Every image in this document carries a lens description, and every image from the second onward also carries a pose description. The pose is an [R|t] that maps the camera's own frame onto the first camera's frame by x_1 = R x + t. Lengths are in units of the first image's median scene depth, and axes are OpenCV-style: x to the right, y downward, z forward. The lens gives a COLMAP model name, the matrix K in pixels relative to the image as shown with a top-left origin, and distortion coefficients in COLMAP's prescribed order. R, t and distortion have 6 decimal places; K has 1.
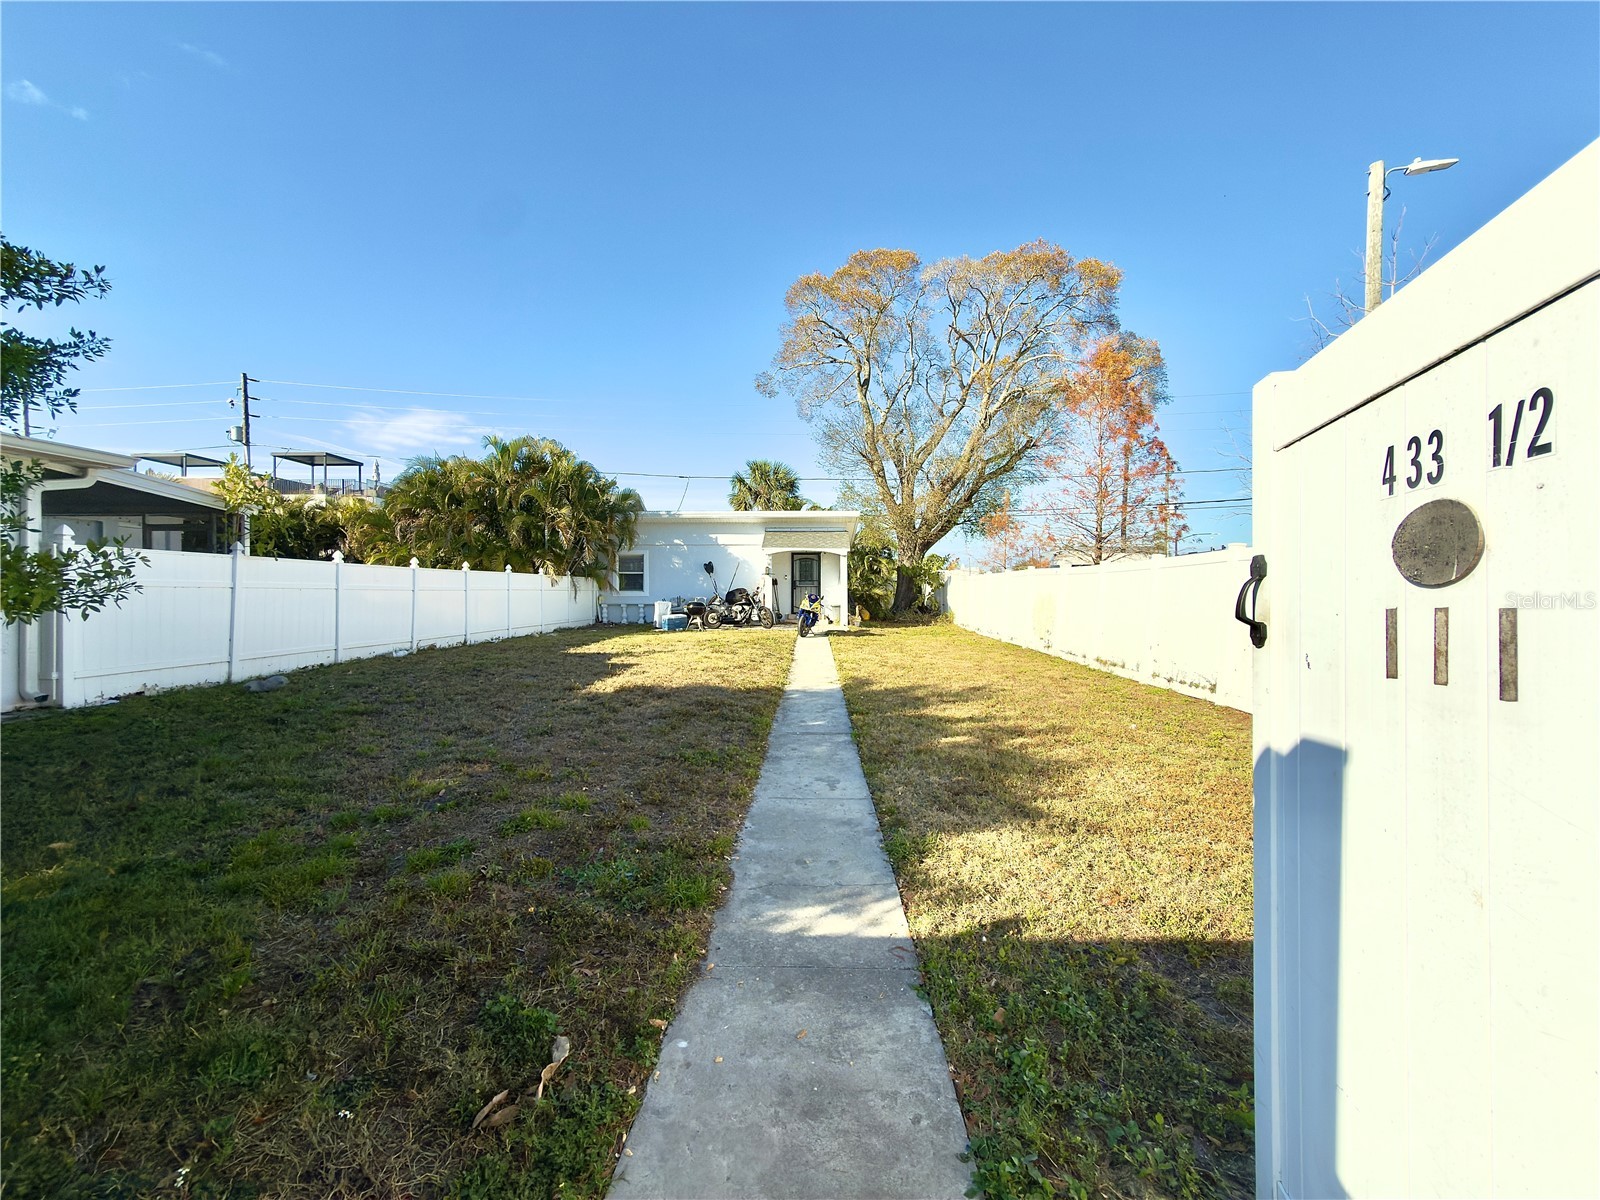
lens RADIAL K [[614.3, 0, 800.0], [0, 614.3, 600.0], [0, 0, 1]] dist [-0.039824, -0.000102]
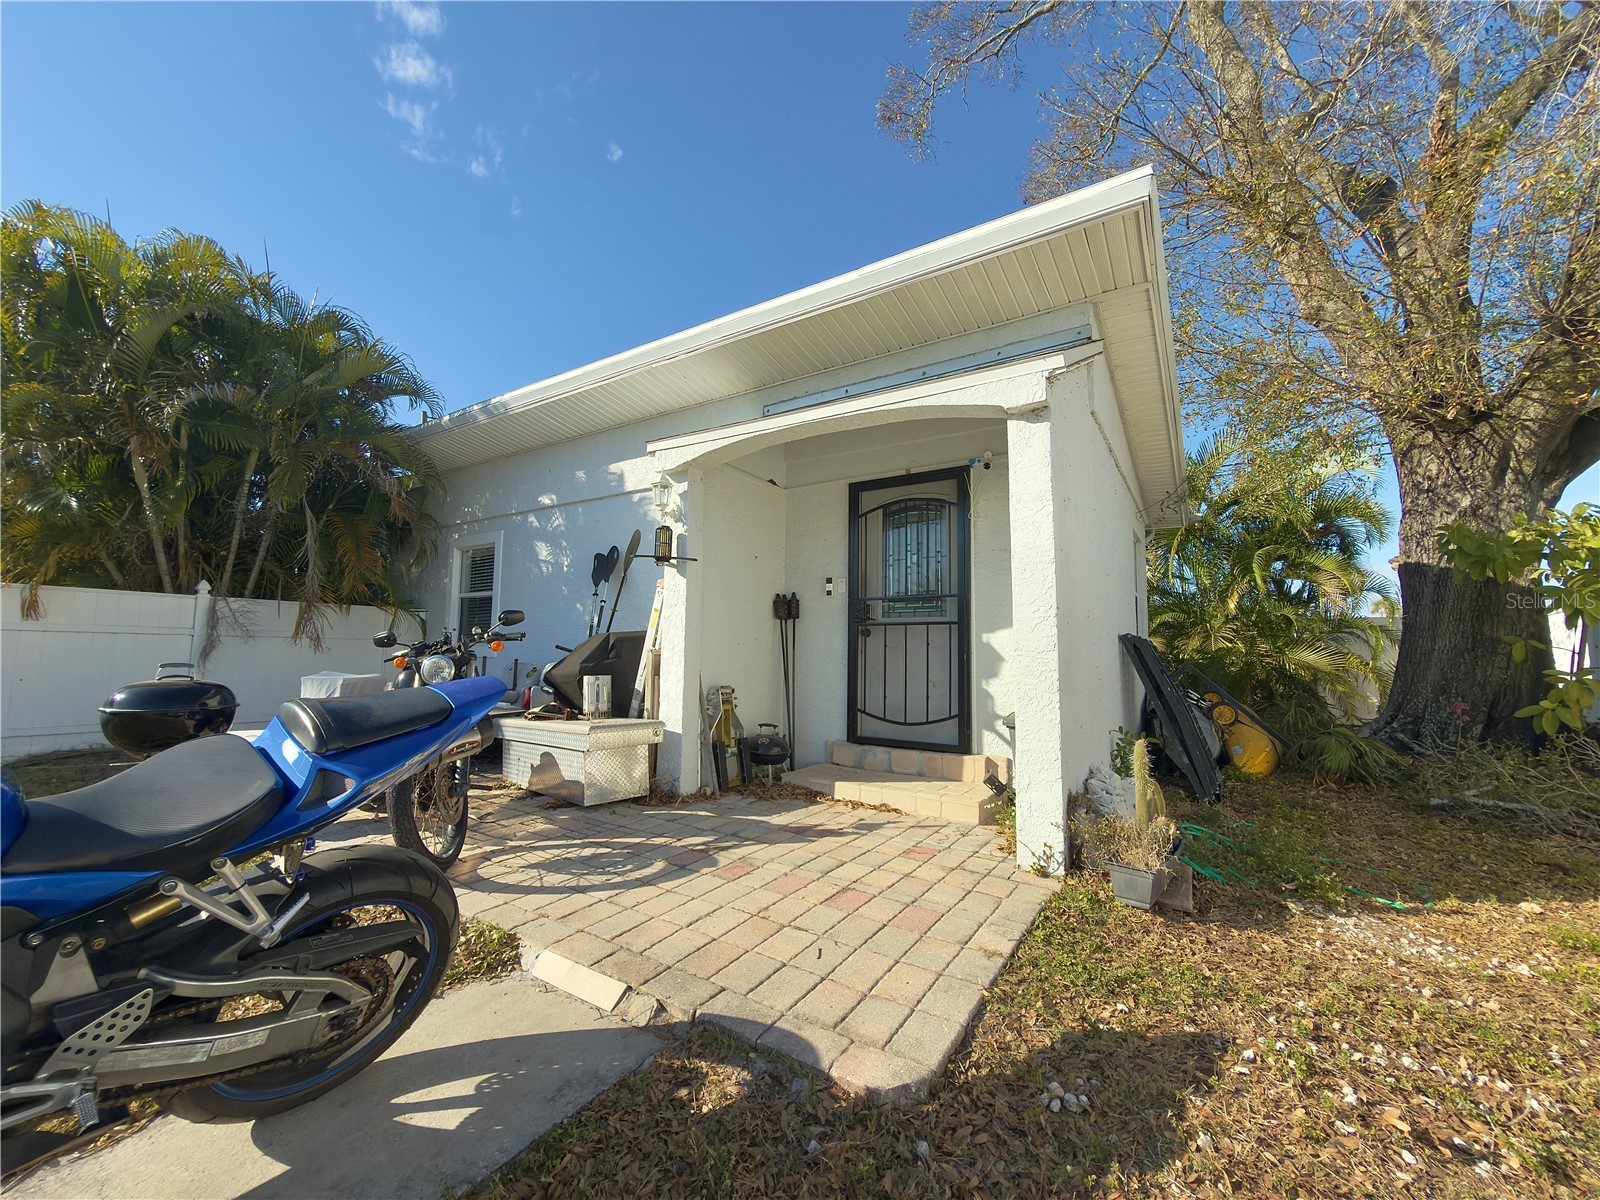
lens RADIAL K [[614.3, 0, 800.0], [0, 614.3, 600.0], [0, 0, 1]] dist [-0.039824, -0.000102]
pose [[0.837406, -0.041714, -0.544987, 0.099577], [-0.022945, 0.993522, -0.111302, -0.004806], [0.546099, 0.105710, 0.831024, 0.790591]]
